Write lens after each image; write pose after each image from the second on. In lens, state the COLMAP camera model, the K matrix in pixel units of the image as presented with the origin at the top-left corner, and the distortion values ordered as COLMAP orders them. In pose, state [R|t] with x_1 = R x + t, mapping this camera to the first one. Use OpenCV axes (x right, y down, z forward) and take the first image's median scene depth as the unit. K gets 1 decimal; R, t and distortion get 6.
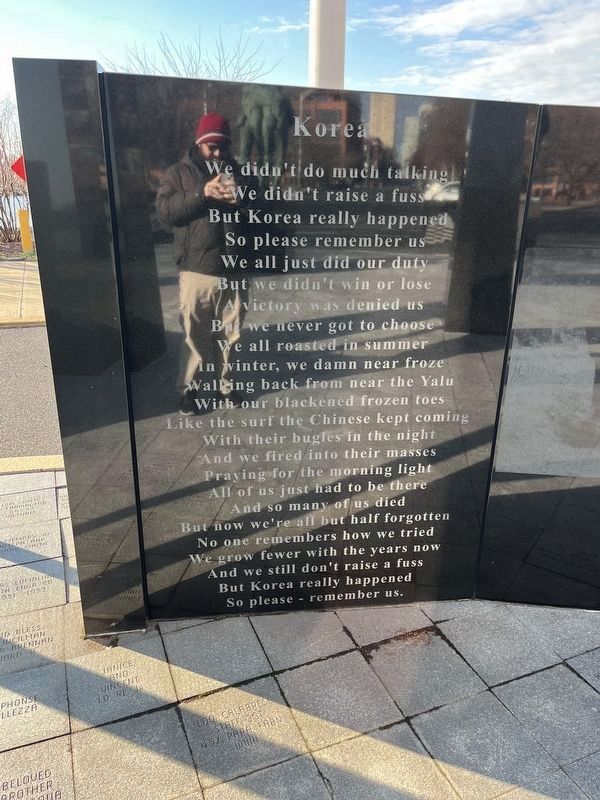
lens RADIAL K [[568.7, 0, 300.0], [0, 568.7, 400.0], [0, 0, 1]] dist [0.005358, -0.080975]
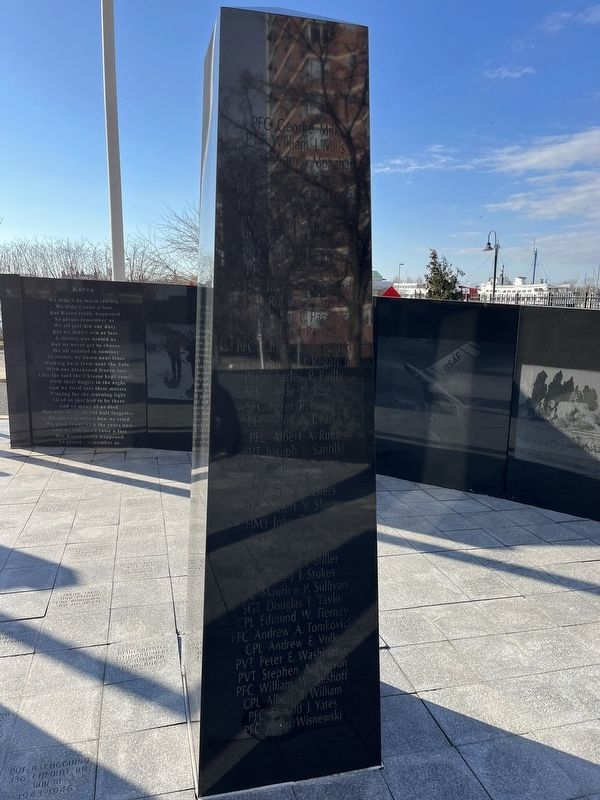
lens RADIAL K [[585.8, 0, 302.3], [0, 585.8, 421.0], [0, 0, 1]] dist [-0.000557, 0.005767]
pose [[0.993318, 0.033162, -0.110543, 1.449217], [-0.047736, 0.990110, -0.131925, 0.595124], [0.105075, 0.136320, 0.985077, -1.847293]]
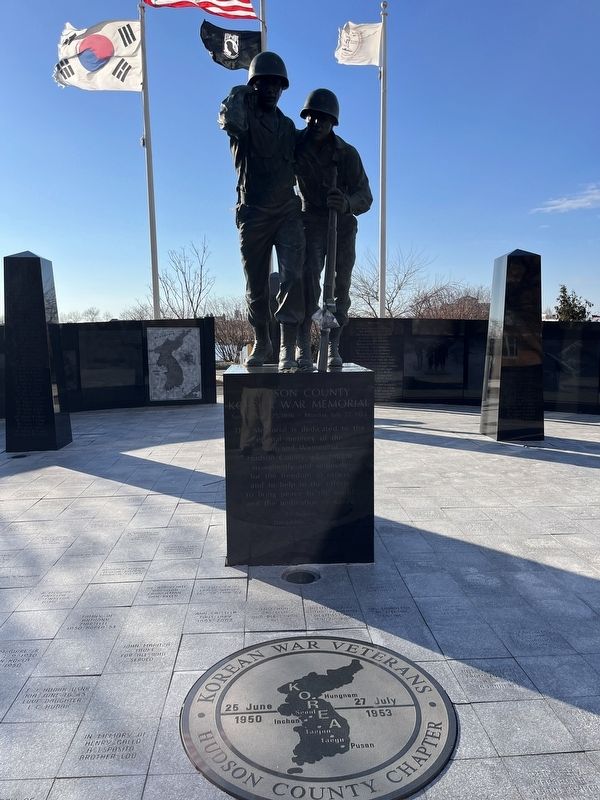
lens RADIAL K [[568.7, 0, 300.0], [0, 568.7, 400.0], [0, 0, 1]] dist [0.005358, -0.080975]
pose [[0.943474, 0.011967, -0.331229, 1.228222], [-0.085761, 0.974130, -0.209085, 1.618965], [0.320158, 0.225673, 0.920093, -4.498089]]
